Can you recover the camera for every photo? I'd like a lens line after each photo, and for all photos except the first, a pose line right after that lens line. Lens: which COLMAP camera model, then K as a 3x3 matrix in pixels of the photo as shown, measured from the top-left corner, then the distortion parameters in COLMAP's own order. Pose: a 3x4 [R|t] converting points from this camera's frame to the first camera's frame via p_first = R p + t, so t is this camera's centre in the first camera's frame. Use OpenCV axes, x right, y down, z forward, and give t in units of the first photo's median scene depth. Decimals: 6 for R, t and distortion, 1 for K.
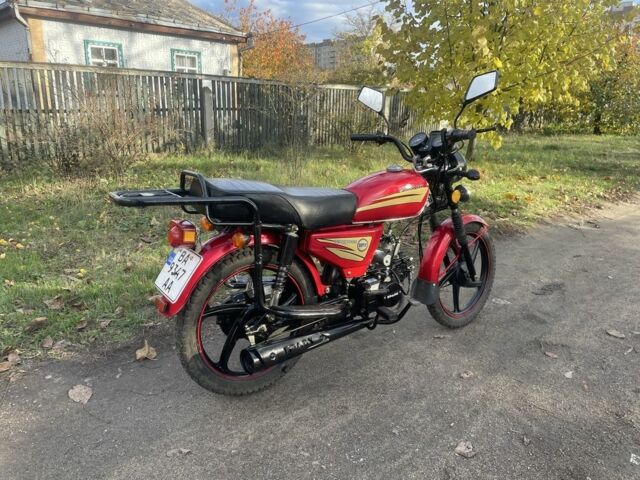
lens RADIAL K [[521.3, 0, 320.0], [0, 521.3, 240.0], [0, 0, 1]] dist [0.101663, -0.220853]
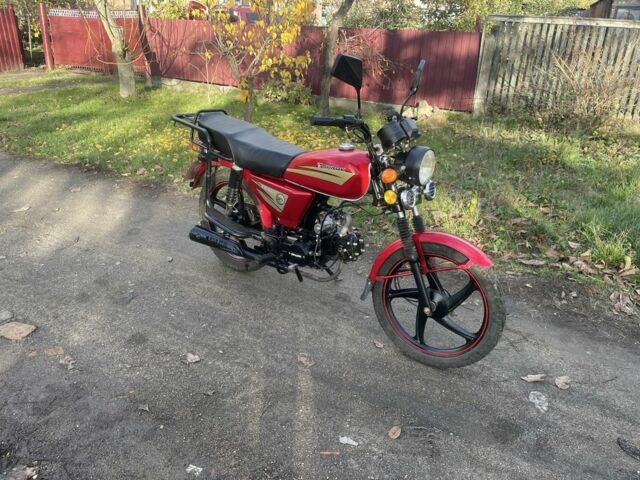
lens RADIAL K [[521.3, 0, 320.0], [0, 521.3, 240.0], [0, 0, 1]] dist [0.101663, -0.220853]
pose [[0.231907, 0.362716, -0.902583, 1.197308], [-0.274508, 0.914568, 0.297001, -0.280154], [0.933201, 0.178890, 0.311663, 0.733658]]
